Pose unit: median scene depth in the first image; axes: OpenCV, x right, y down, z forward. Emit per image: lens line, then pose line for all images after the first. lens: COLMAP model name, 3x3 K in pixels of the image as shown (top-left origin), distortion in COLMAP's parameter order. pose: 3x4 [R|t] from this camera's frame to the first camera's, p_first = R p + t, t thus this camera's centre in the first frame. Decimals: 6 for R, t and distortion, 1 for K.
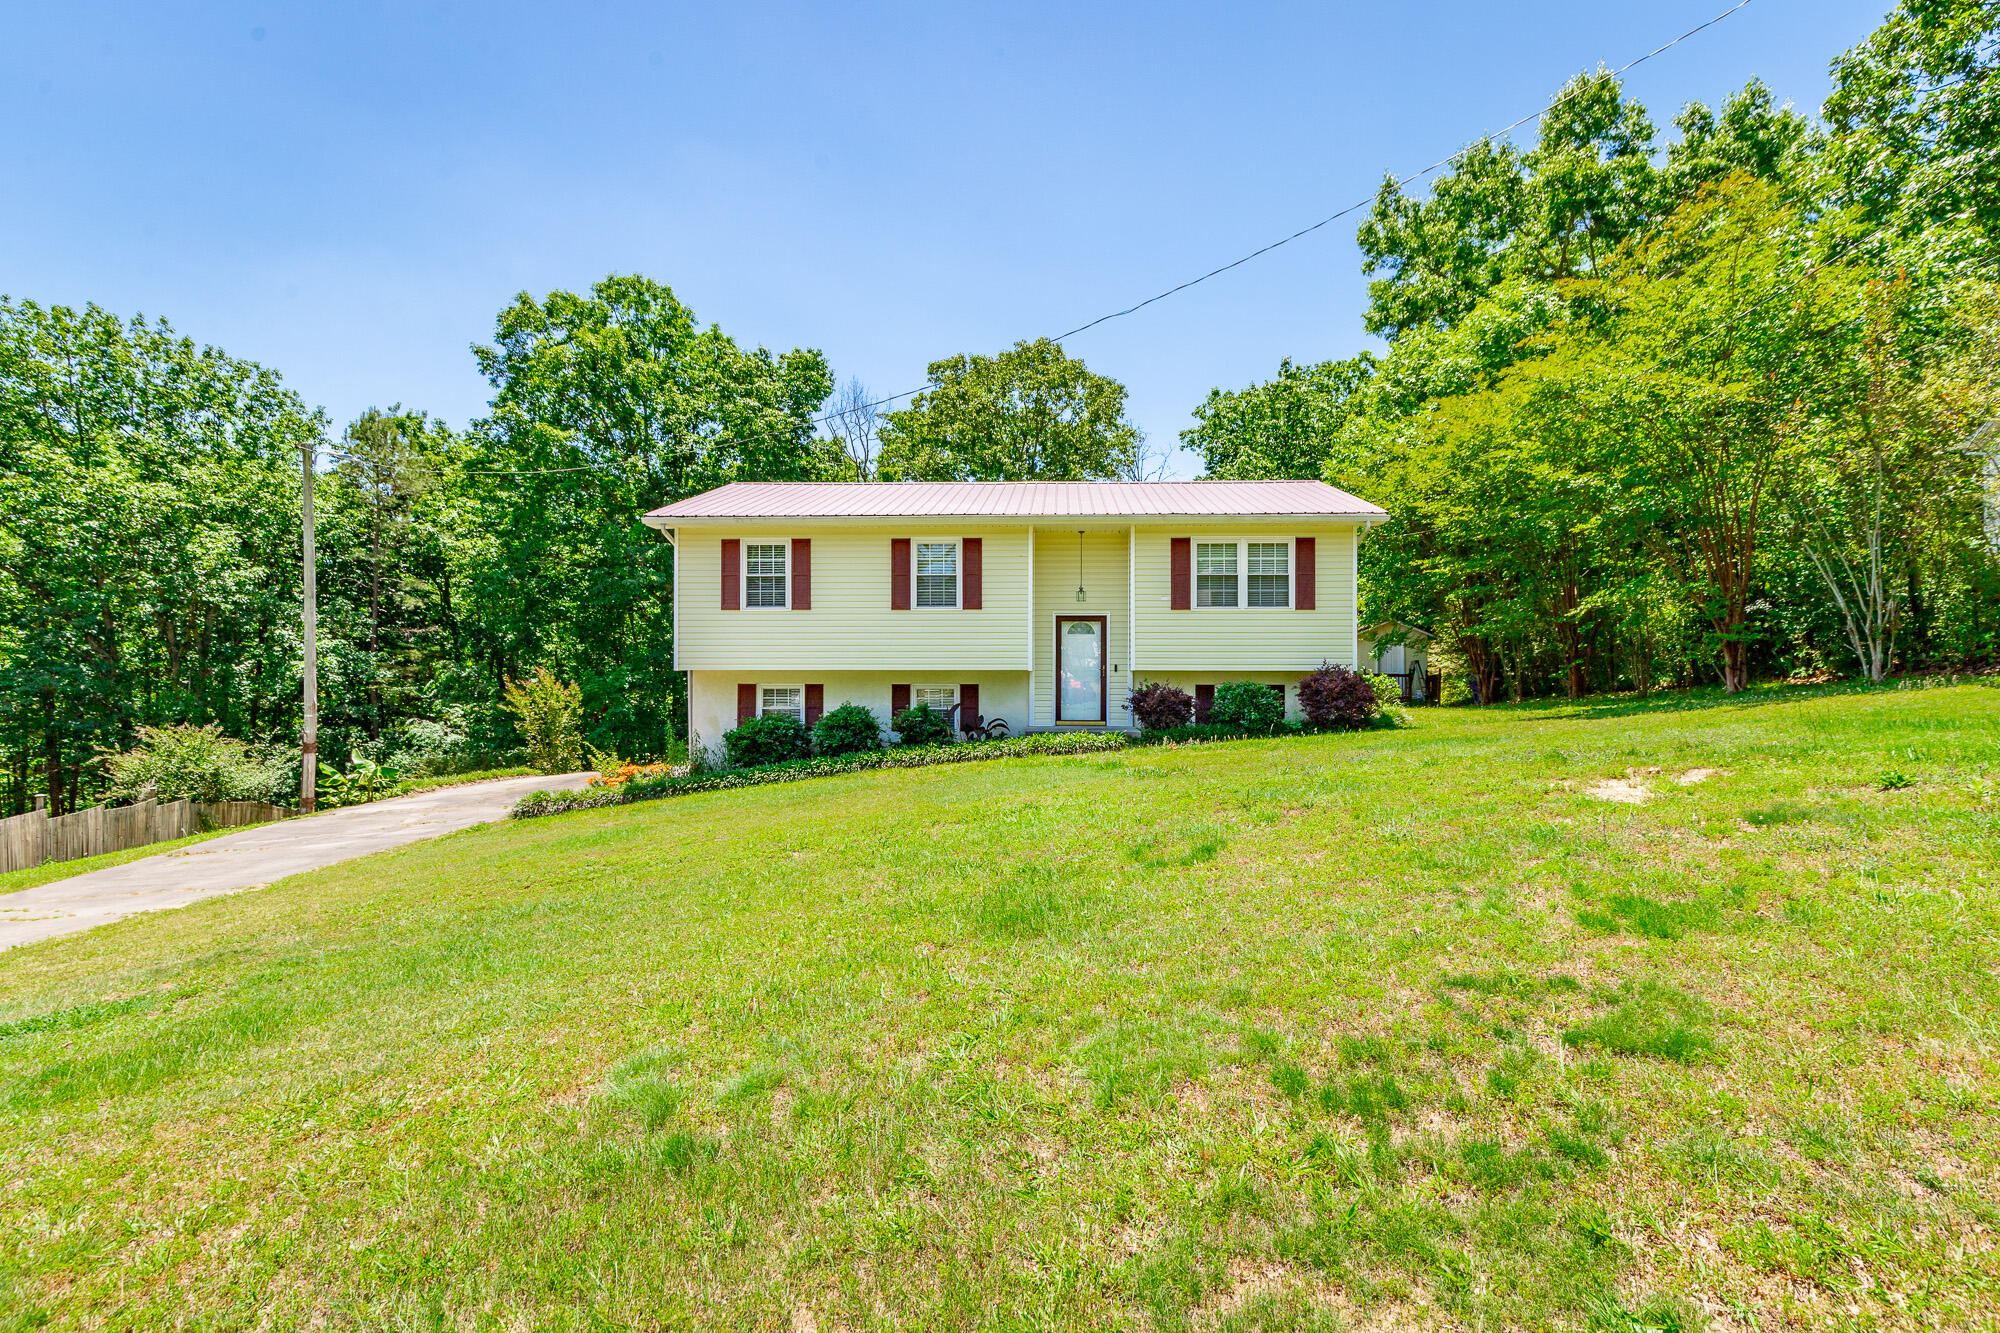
lens RADIAL K [[917.8, 0, 1000.0], [0, 917.8, 666.5], [0, 0, 1]] dist [0.000241, 0.000459]
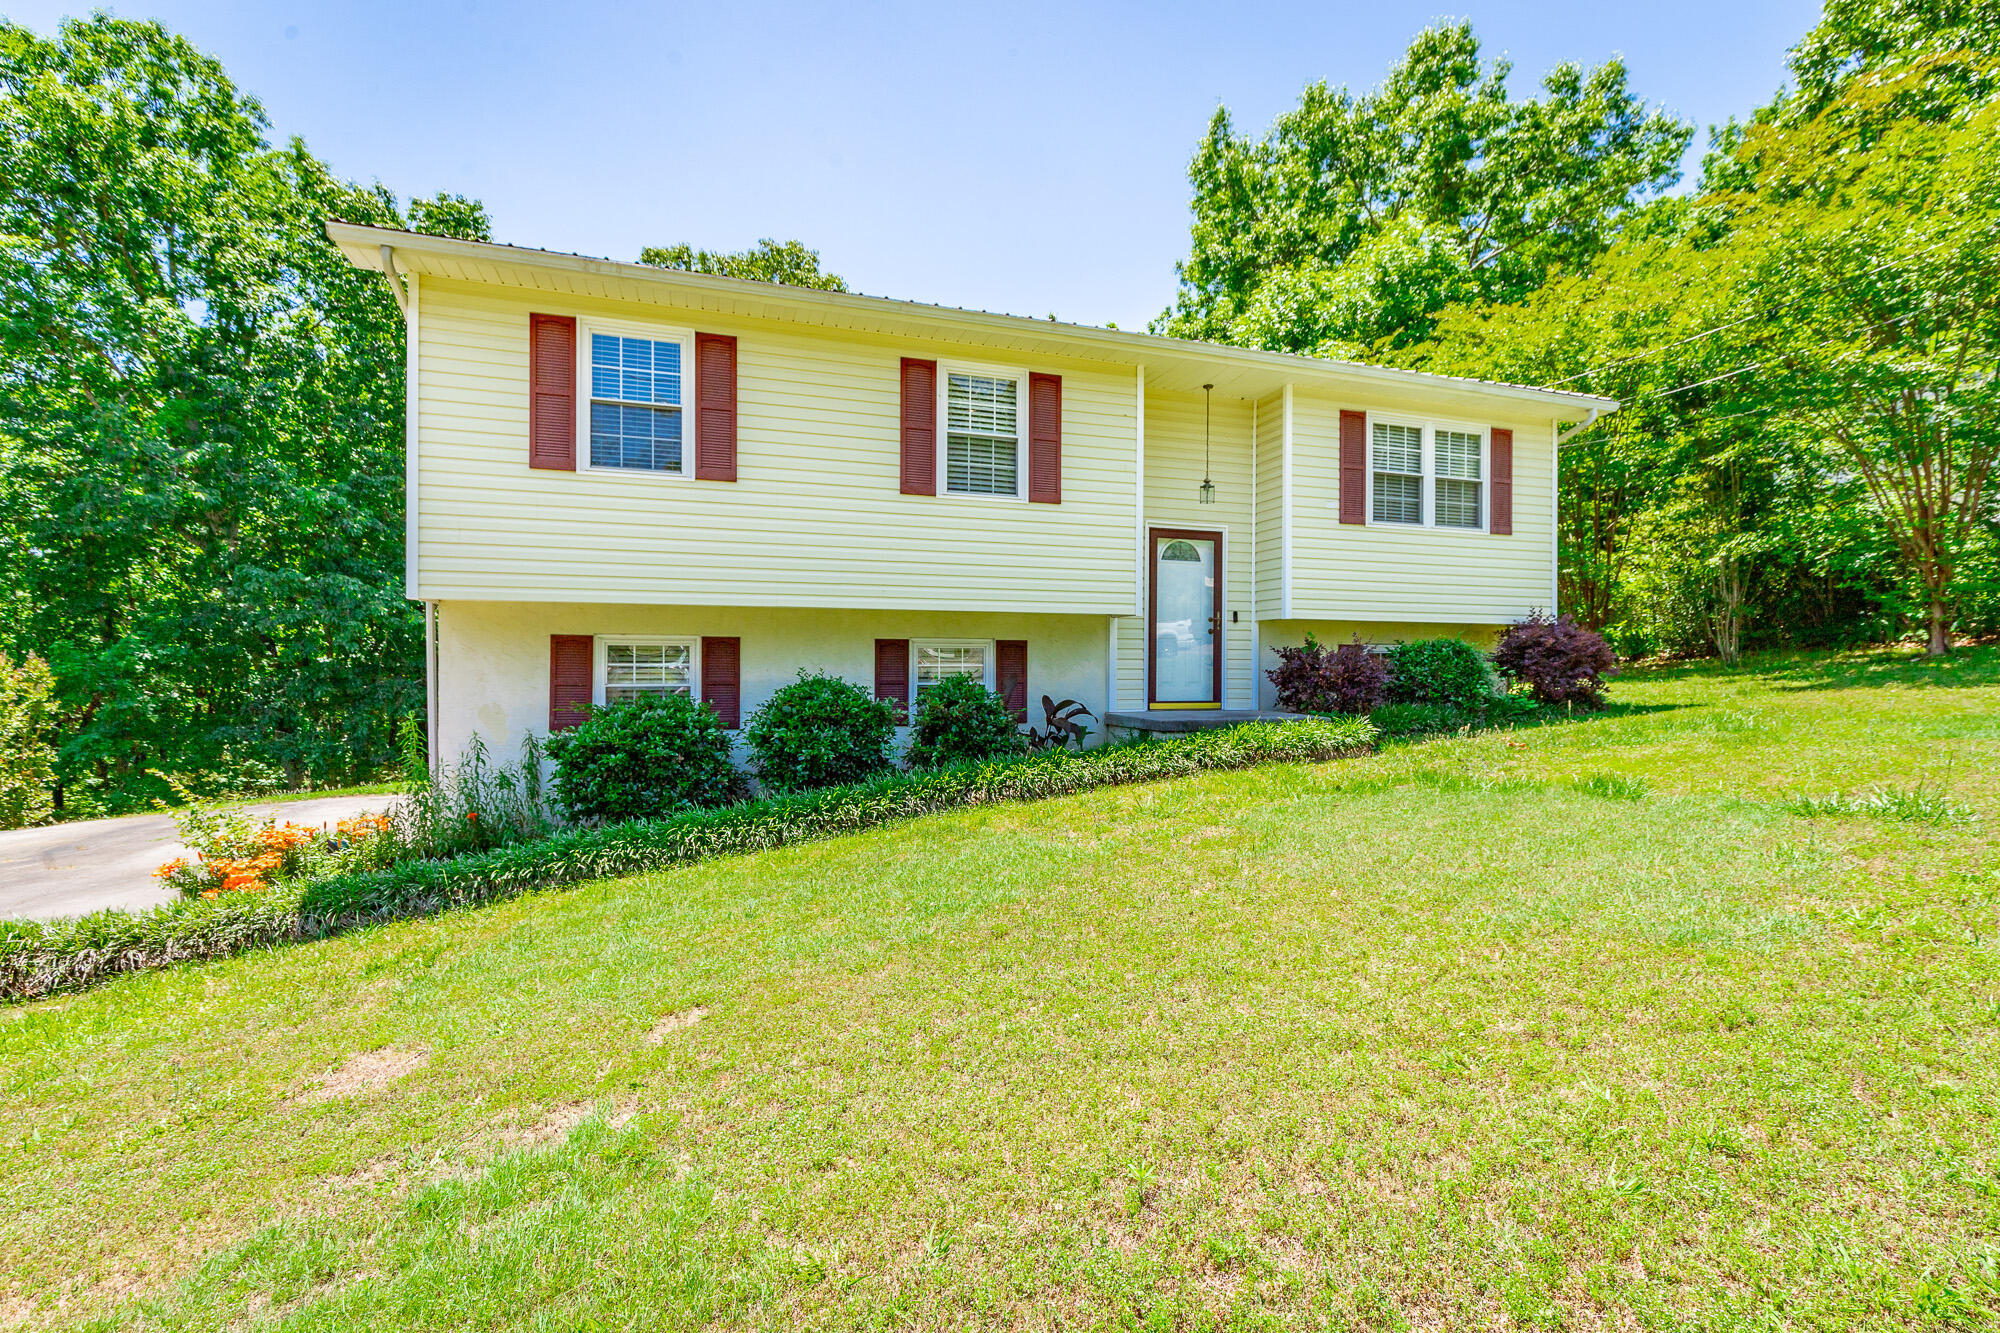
lens RADIAL K [[917.5, 0, 1000.0], [0, 917.5, 666.5], [0, 0, 1]] dist [0.003584, -0.001078]
pose [[0.923664, 0.003109, 0.383191, -0.260138], [-0.005984, 0.999962, 0.006311, 0.032518], [-0.383157, -0.008122, 0.923648, 0.485977]]
